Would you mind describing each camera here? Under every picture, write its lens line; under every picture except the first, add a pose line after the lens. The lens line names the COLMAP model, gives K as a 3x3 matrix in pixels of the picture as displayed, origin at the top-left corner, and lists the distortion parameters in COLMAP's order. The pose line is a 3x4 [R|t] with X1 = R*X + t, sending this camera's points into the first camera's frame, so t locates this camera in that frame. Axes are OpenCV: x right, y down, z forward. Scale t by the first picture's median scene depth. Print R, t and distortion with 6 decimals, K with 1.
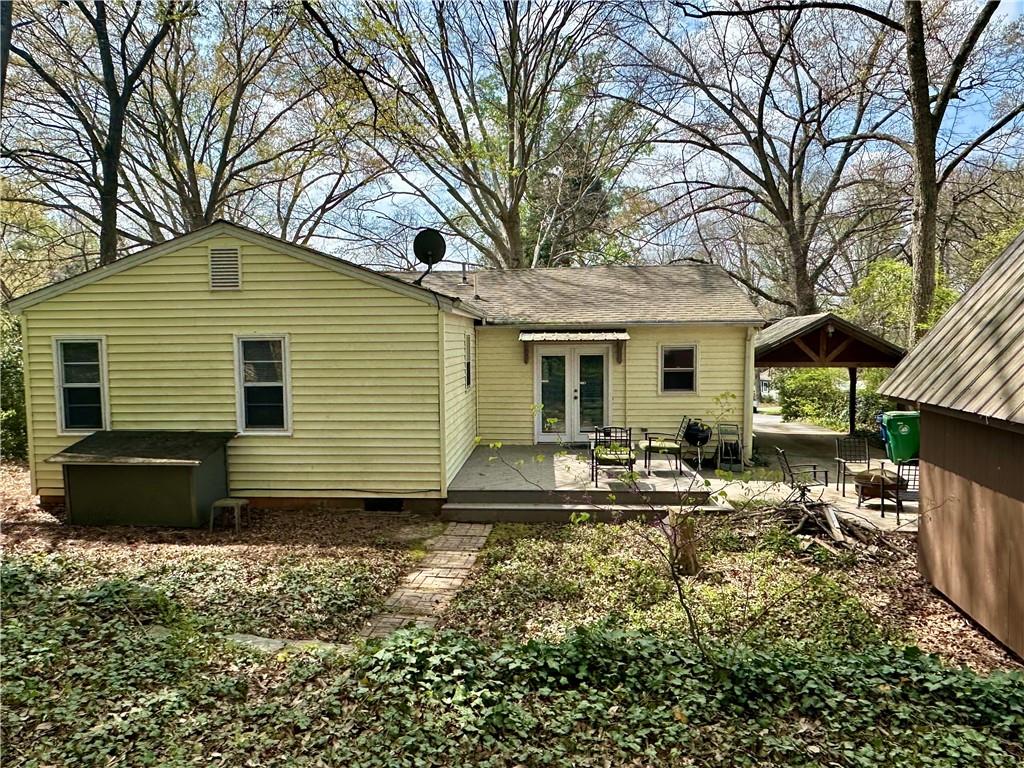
lens RADIAL K [[689.4, 0, 512.0], [0, 689.4, 384.0], [0, 0, 1]] dist [0.003369, 0.000454]
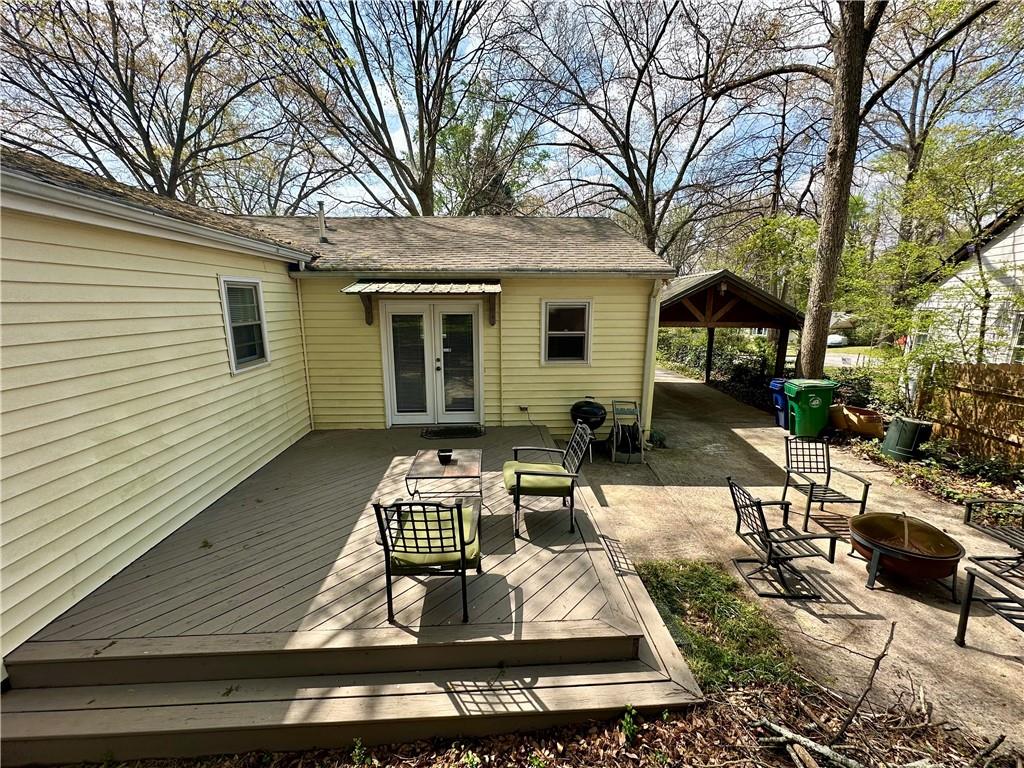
lens RADIAL K [[409.2, 0, 512.0], [0, 409.2, 384.0], [0, 0, 1]] dist [0.001587, 0.000109]
pose [[0.992633, -0.013628, 0.120392, 0.119411], [-0.002664, 0.990959, 0.134140, -0.025738], [-0.121131, -0.133472, 0.983622, 0.527040]]
